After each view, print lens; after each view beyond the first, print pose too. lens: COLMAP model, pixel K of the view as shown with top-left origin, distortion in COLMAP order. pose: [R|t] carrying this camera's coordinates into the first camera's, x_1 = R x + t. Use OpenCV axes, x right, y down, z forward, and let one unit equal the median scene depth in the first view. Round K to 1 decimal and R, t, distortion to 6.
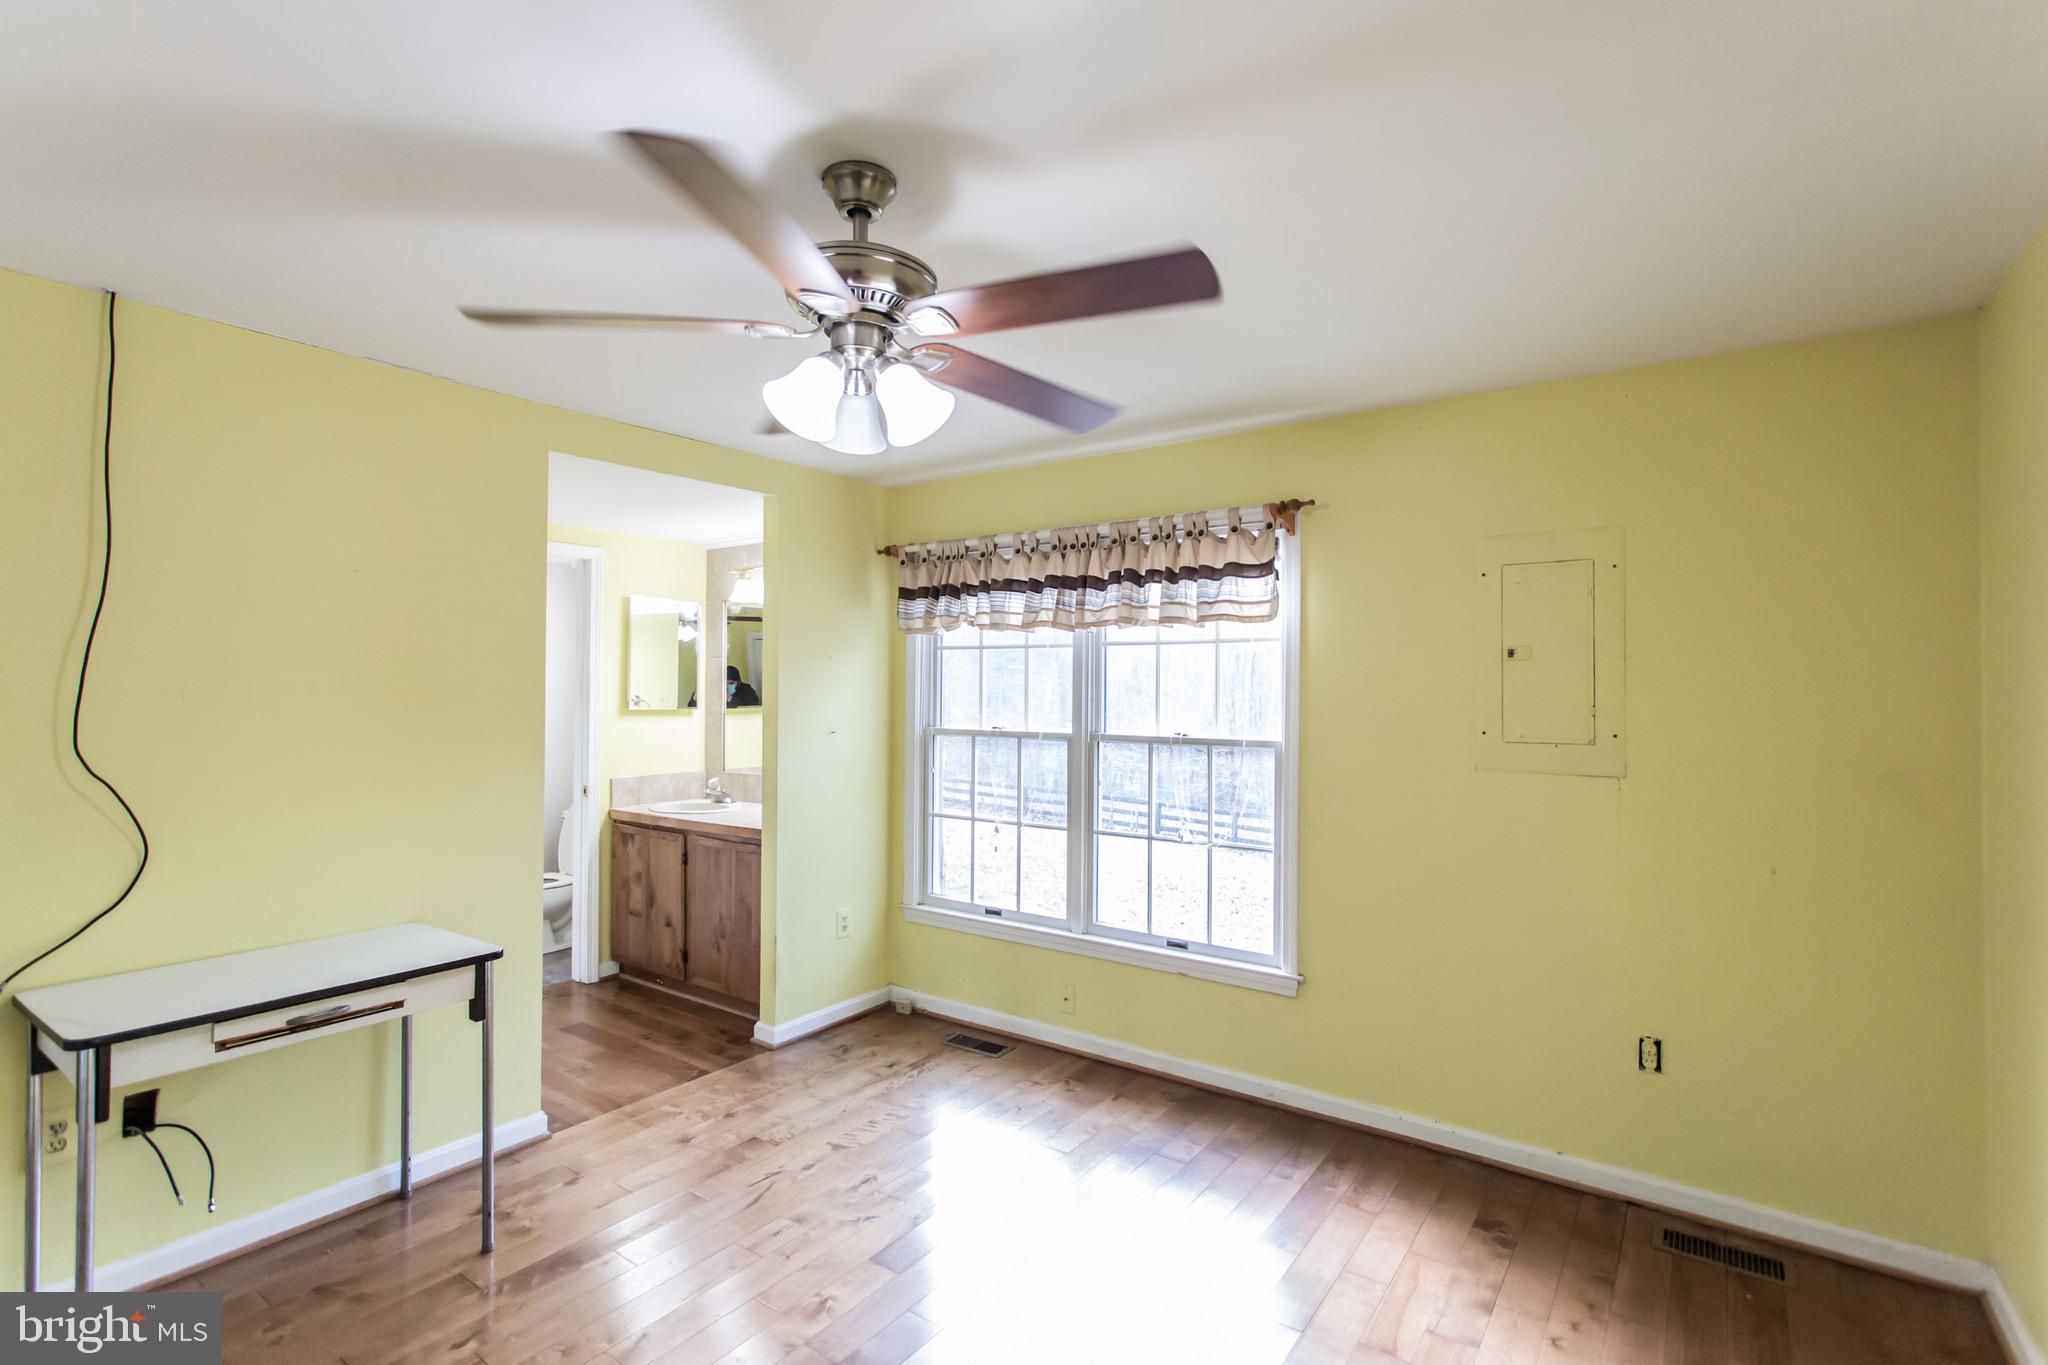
lens RADIAL K [[974.7, 0, 1017.5], [0, 974.7, 682.0], [0, 0, 1]] dist [0.007430, 0.001650]
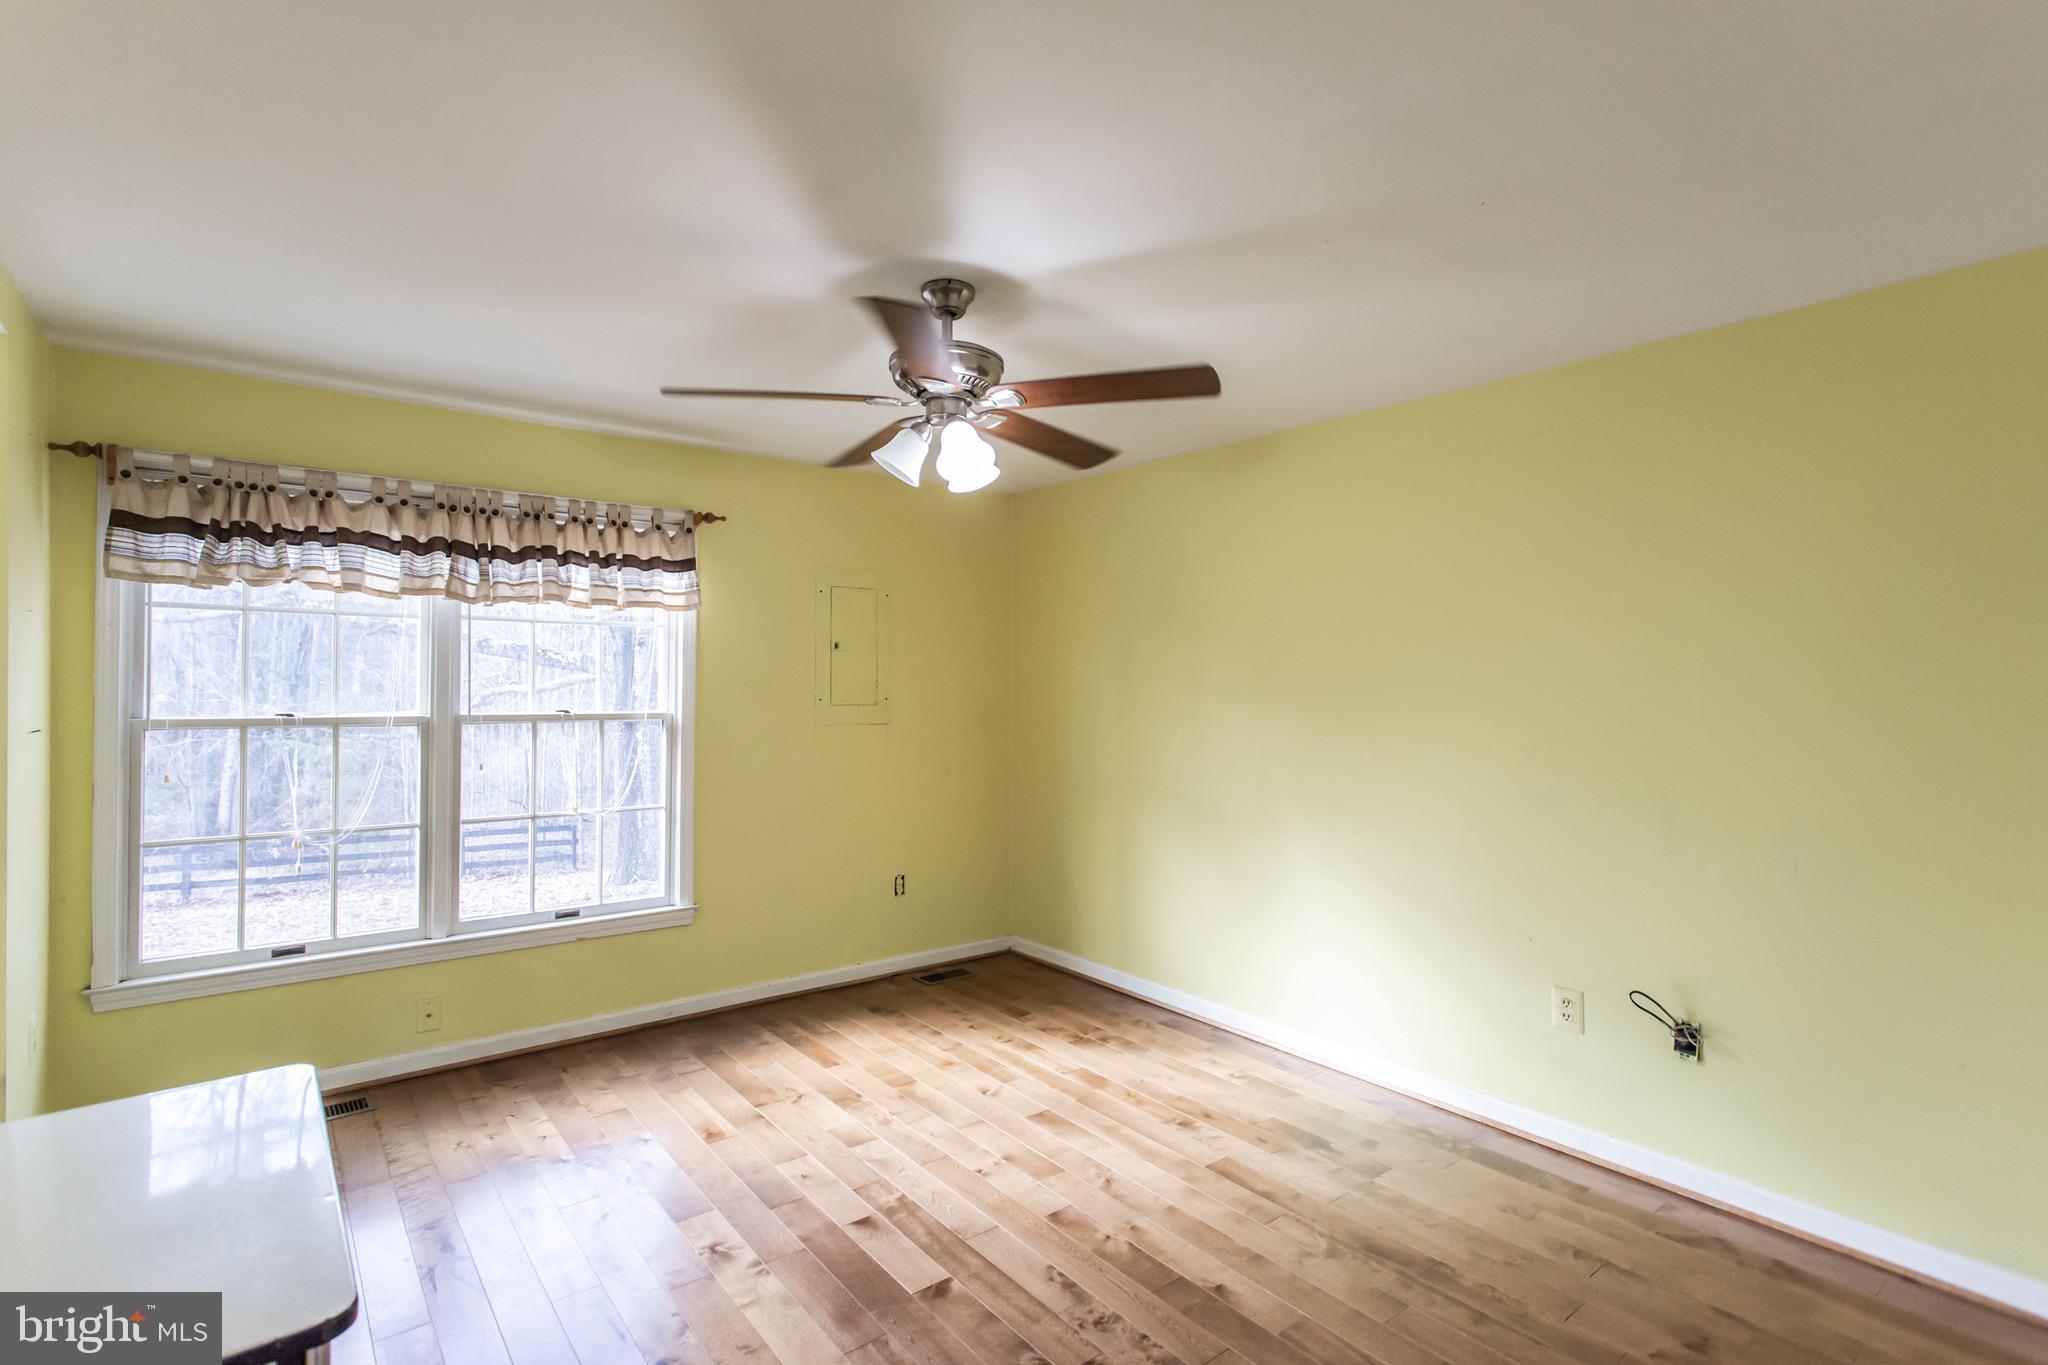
lens RADIAL K [[974.7, 0, 1032.3], [0, 974.7, 682.4], [0, 0, 1]] dist [0.007430, 0.001650]
pose [[0.264279, -0.004812, 0.964434, -0.666479], [-0.011388, 0.999902, 0.008110, 0.008631], [-0.964379, -0.013127, 0.264199, 0.240854]]
